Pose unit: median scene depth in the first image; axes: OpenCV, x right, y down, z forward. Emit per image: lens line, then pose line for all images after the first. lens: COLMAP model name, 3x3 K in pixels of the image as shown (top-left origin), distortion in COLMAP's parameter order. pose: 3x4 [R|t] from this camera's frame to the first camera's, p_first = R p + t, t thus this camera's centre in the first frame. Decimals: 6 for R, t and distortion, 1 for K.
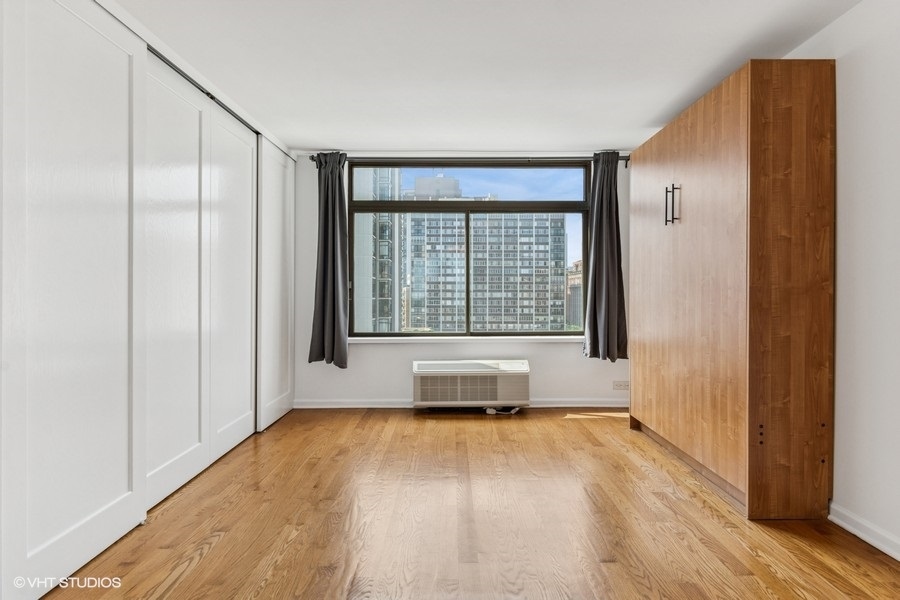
lens RADIAL K [[491.5, 0, 449.0], [0, 491.5, 296.8], [0, 0, 1]] dist [0.004309, 0.000100]
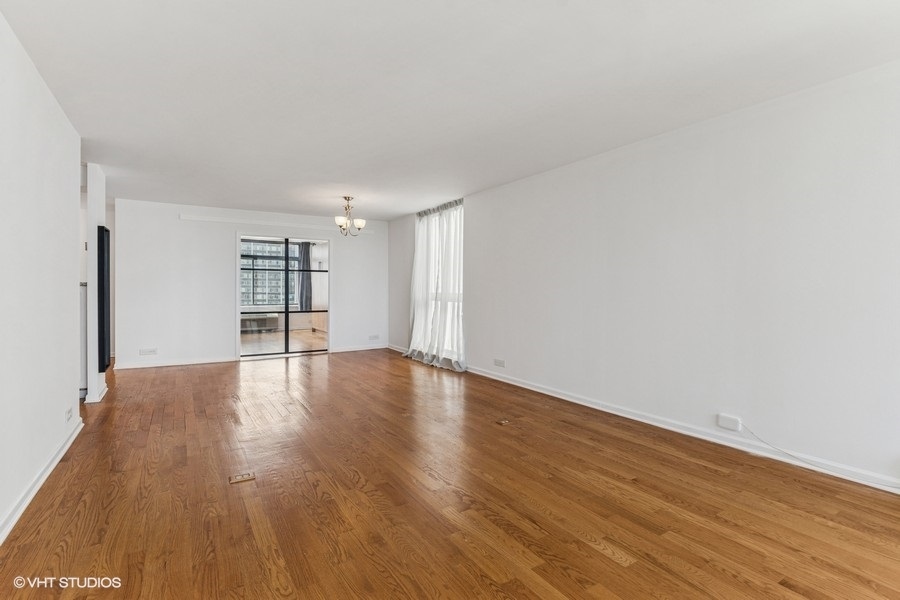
lens RADIAL K [[437.5, 0, 449.0], [0, 437.5, 298.0], [0, 0, 1]] dist [0.001223, -0.000469]
pose [[0.842601, -0.003616, 0.538526, -0.341498], [-0.003847, 0.999912, 0.012733, 0.000779], [-0.538524, -0.012801, 0.842513, -1.549398]]
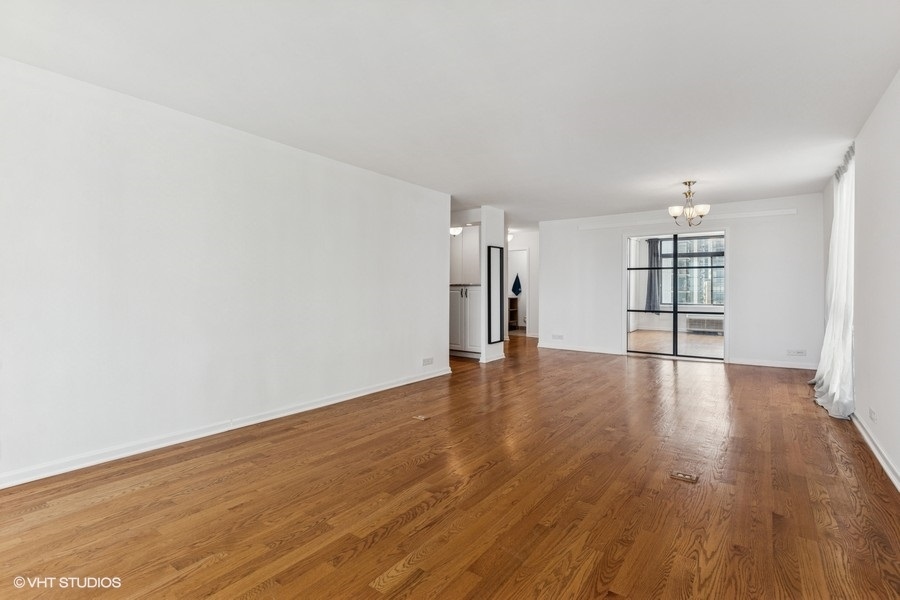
lens RADIAL K [[437.5, 0, 453.4], [0, 437.5, 293.8], [0, 0, 1]] dist [0.001223, -0.000469]
pose [[0.815302, 0.013846, -0.578871, 0.254643], [-0.008055, 0.999889, 0.012570, -0.001447], [0.578981, -0.005586, 0.815322, -1.562050]]
